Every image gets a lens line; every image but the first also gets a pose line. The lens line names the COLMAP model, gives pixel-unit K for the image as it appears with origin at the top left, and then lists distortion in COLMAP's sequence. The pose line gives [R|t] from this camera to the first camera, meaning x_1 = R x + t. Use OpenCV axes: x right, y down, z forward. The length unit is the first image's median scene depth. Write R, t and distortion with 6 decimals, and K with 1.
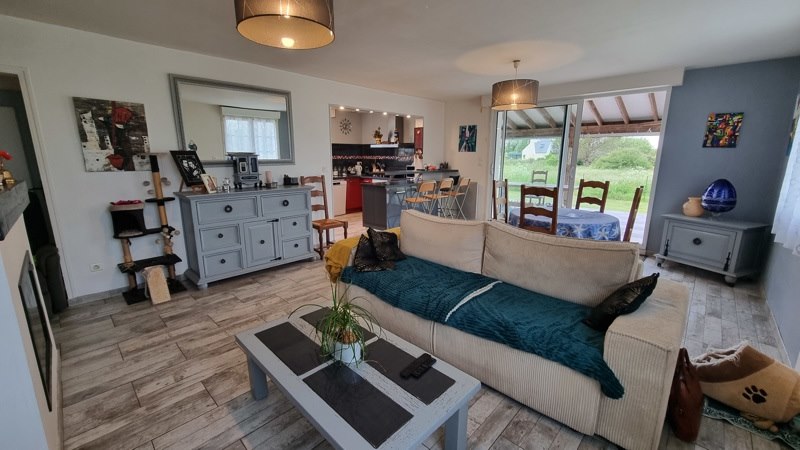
lens RADIAL K [[326.4, 0, 400.0], [0, 326.4, 225.0], [0, 0, 1]] dist [0.001367, 0.000070]
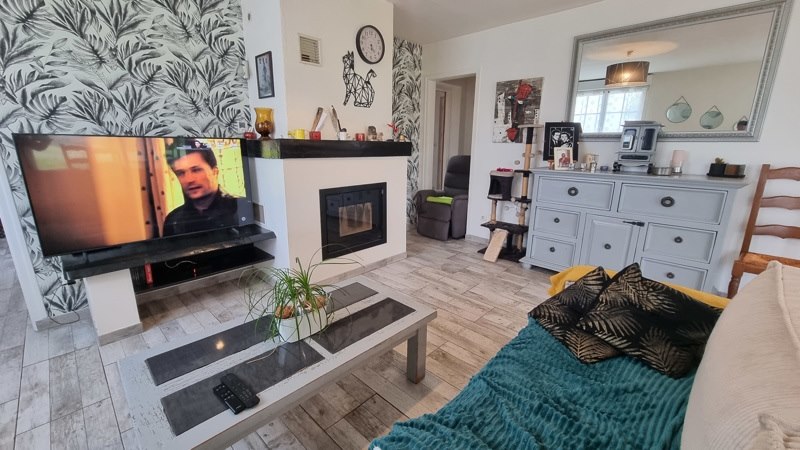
lens RADIAL K [[326.4, 0, 400.0], [0, 326.4, 225.0], [0, 0, 1]] dist [0.001367, 0.000070]
pose [[0.006260, 0.244176, -0.969711, 0.337002], [-0.220917, 0.946107, 0.236806, -0.079491], [0.975273, 0.212743, 0.059865, 0.634212]]
